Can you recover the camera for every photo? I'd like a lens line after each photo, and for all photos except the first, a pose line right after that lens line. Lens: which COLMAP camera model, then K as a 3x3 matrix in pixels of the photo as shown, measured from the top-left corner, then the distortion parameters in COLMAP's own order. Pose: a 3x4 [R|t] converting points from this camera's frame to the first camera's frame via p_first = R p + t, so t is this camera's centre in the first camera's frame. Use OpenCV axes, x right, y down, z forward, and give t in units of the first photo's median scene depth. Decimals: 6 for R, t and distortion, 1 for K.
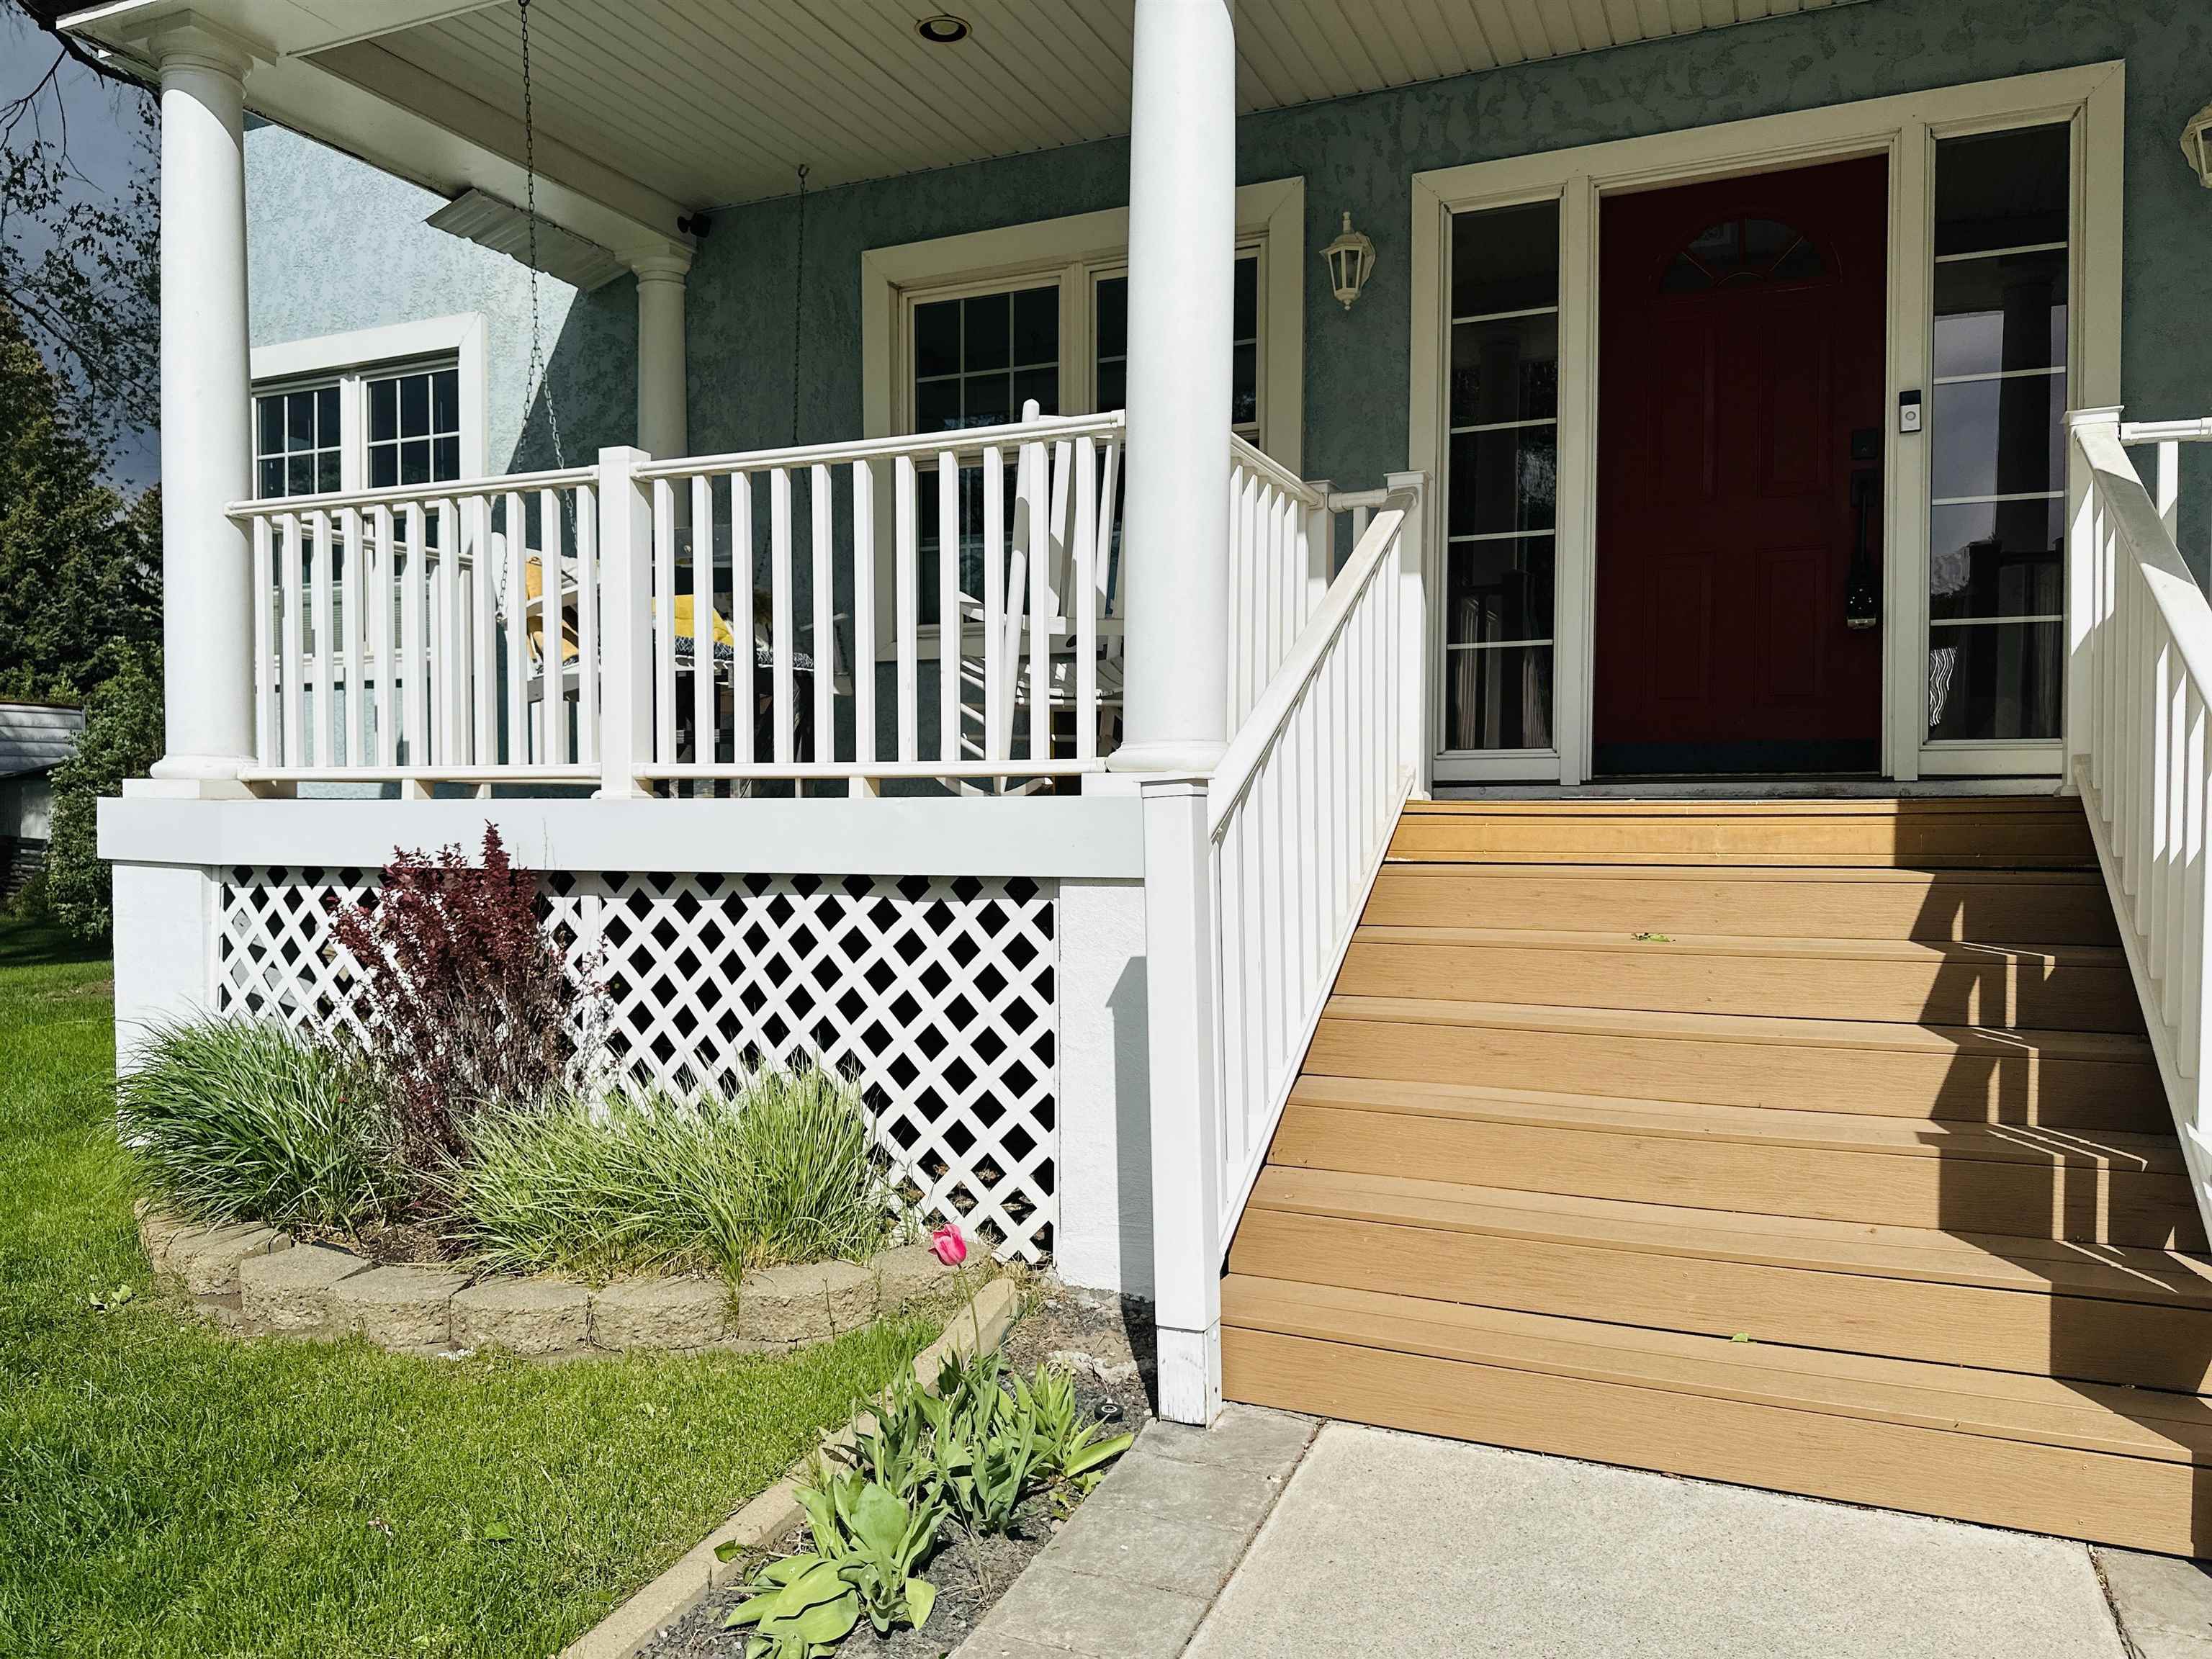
lens RADIAL K [[1523.2, 0, 1103.2], [0, 1523.2, 842.1], [0, 0, 1]] dist [0.084635, -0.117764]
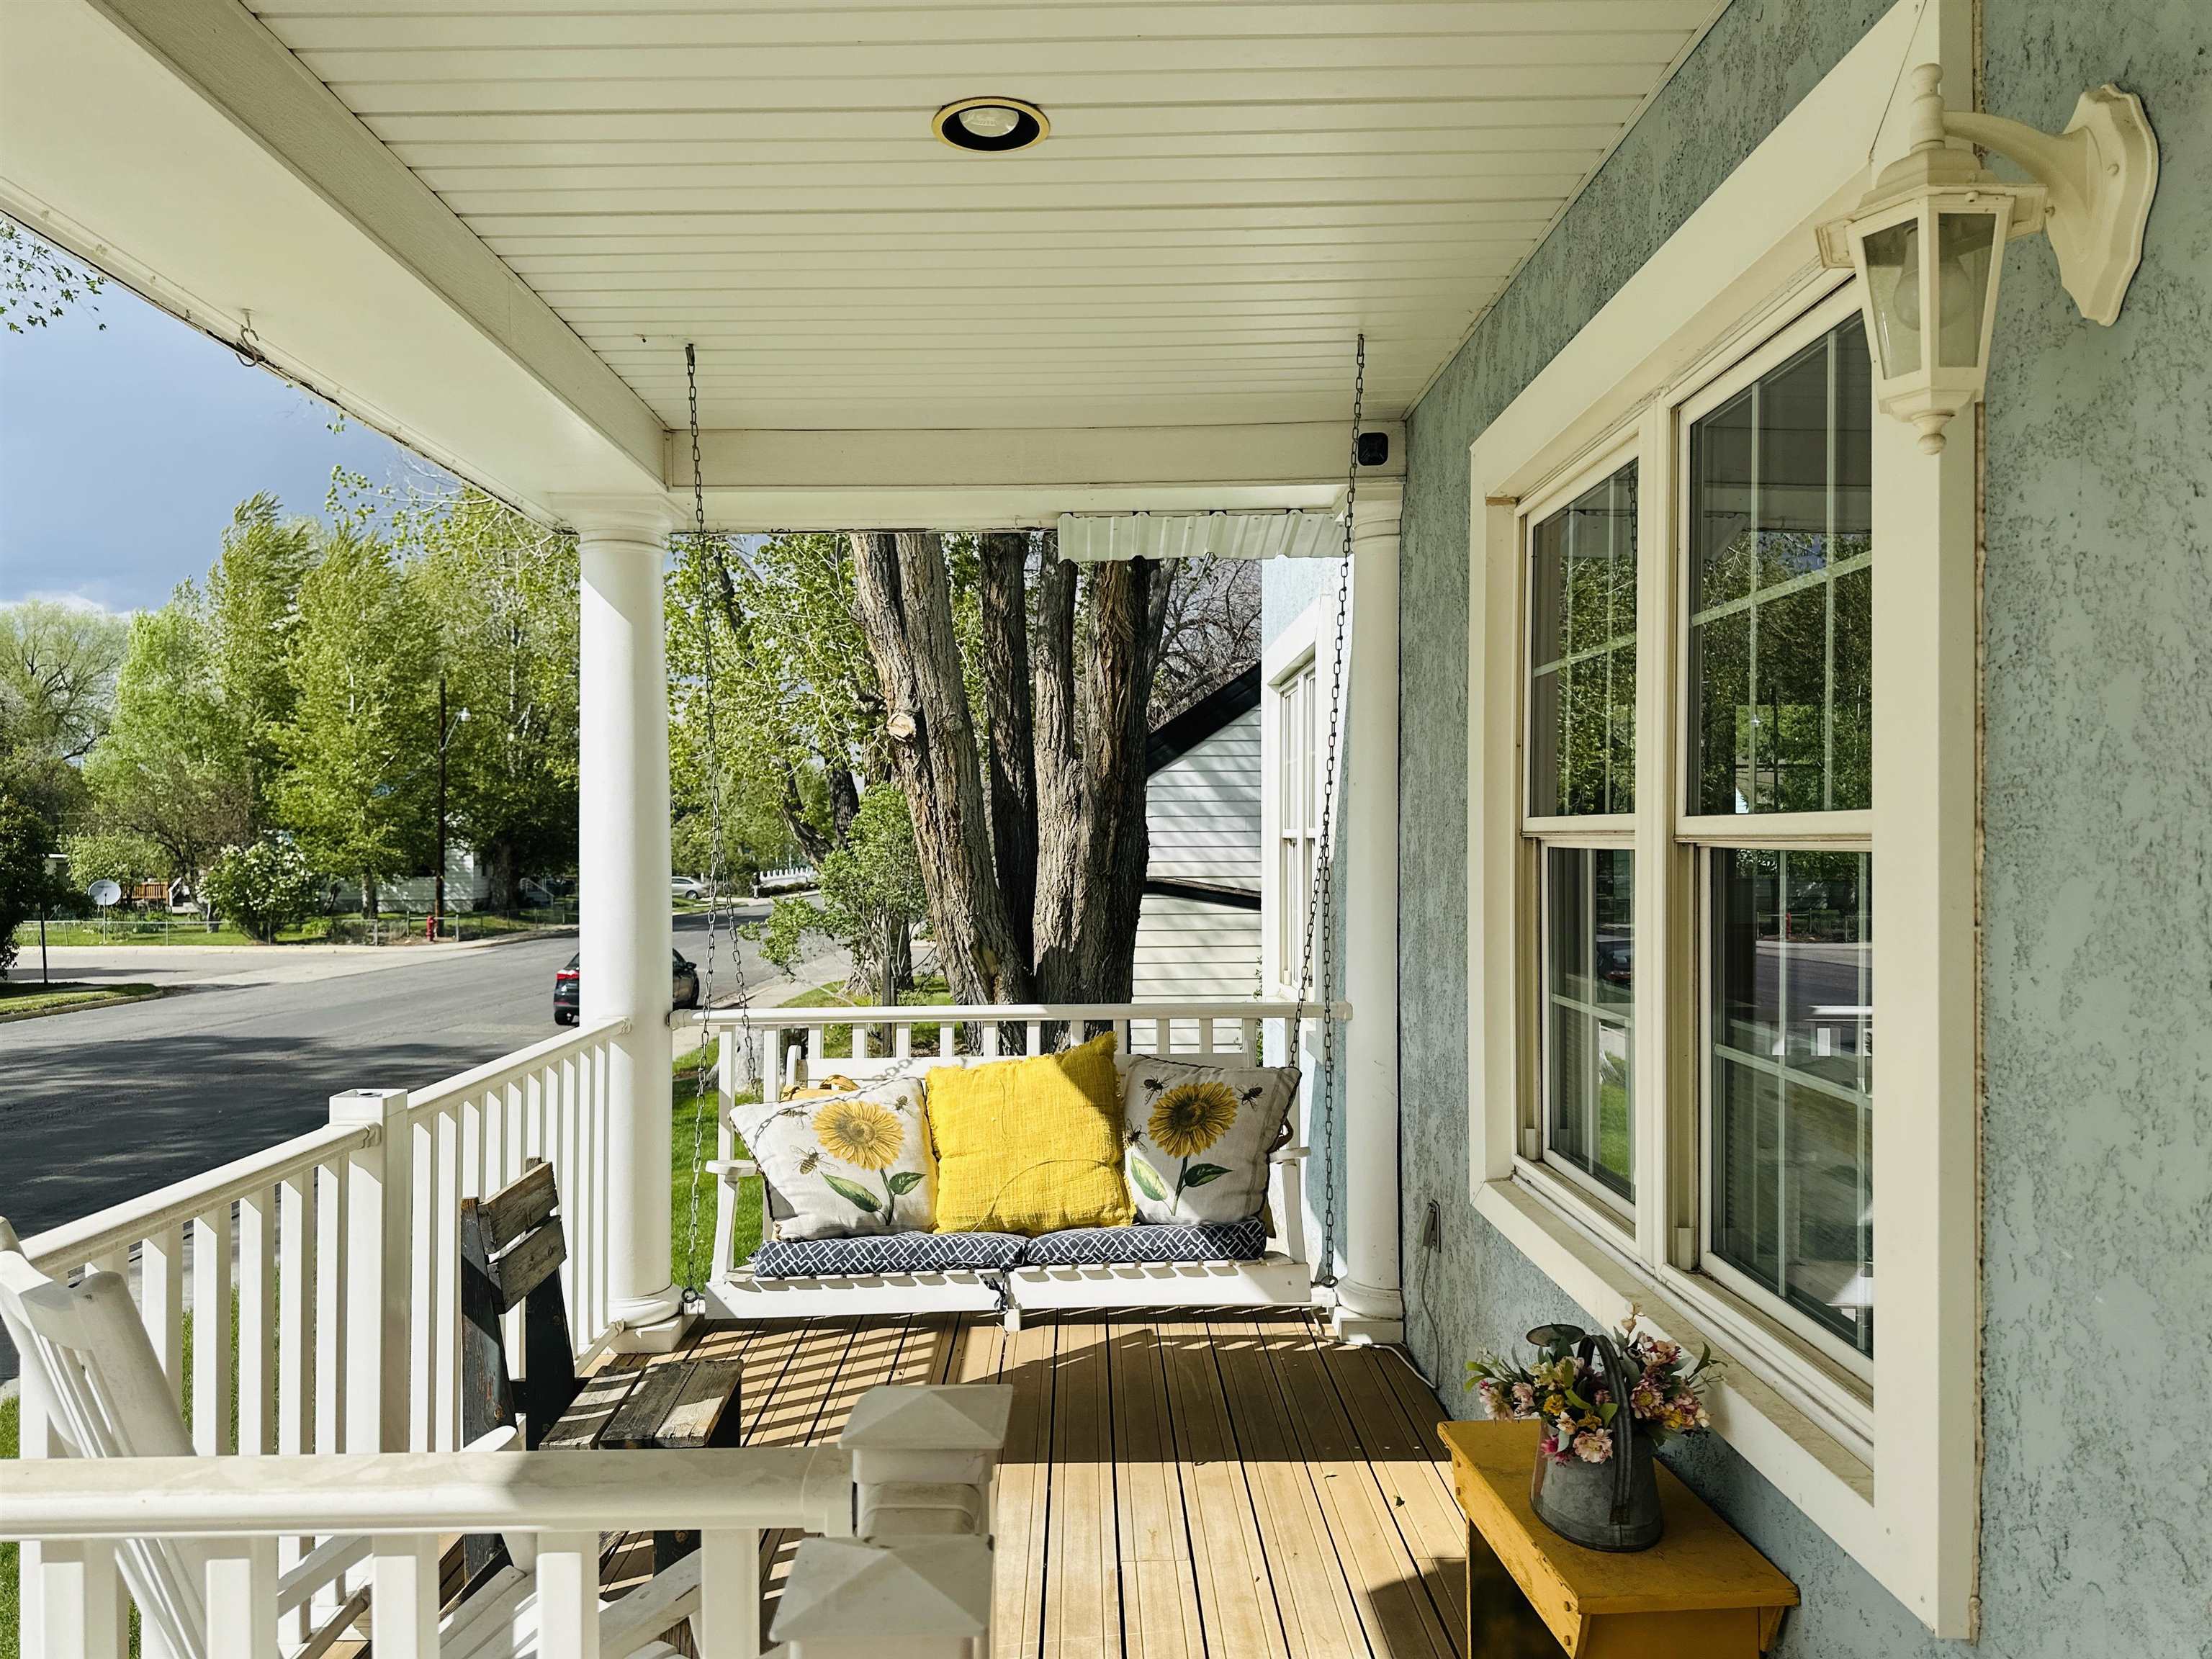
lens RADIAL K [[1523.2, 0, 1103.2], [0, 1523.2, 842.1], [0, 0, 1]] dist [0.084635, -0.117764]
pose [[0.400325, -0.000144, -0.916373, 0.324310], [-0.016508, 0.999837, -0.007369, -0.270677], [0.916224, 0.018078, 0.400257, 0.754585]]
